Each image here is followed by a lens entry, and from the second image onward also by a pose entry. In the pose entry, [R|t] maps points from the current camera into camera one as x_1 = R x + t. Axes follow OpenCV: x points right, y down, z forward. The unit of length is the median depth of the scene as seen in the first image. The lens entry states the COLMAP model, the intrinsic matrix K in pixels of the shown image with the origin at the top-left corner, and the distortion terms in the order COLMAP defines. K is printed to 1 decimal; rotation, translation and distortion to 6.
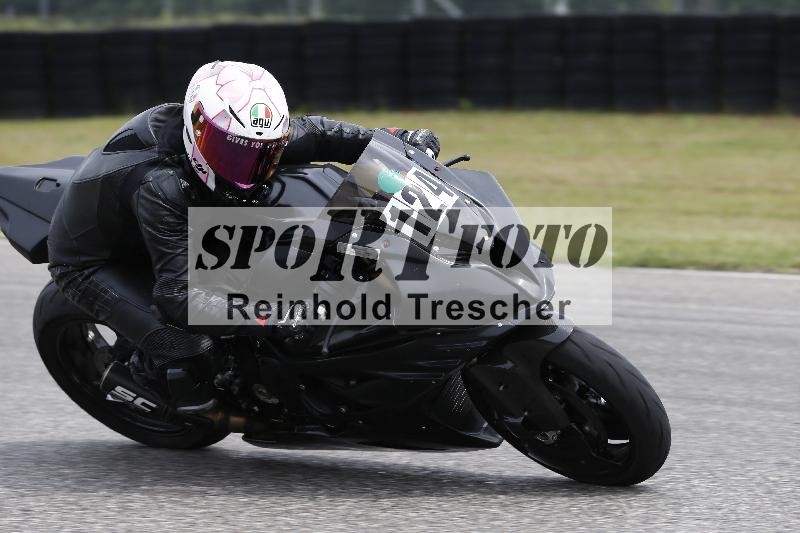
lens RADIAL K [[4525.0, 0, 405.4], [0, 4525.0, 263.7], [0, 0, 1]] dist [1.771637, 0.000000]
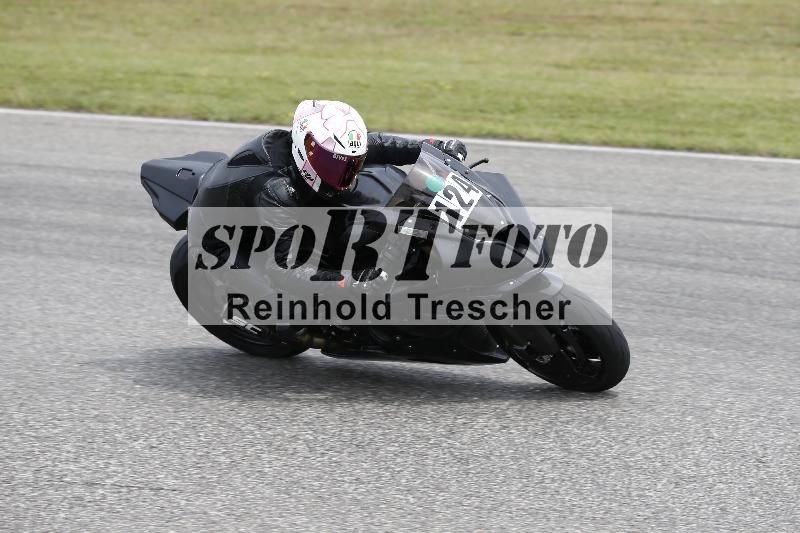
lens RADIAL K [[4525.0, 0, 392.8], [0, 4525.0, 260.8], [0, 0, 1]] dist [1.771637, 0.000000]
pose [[0.999873, 0.001146, 0.015926, -0.038480], [-0.001998, 0.998559, 0.053623, -0.068725], [-0.015841, -0.053647, 0.998434, -0.417139]]
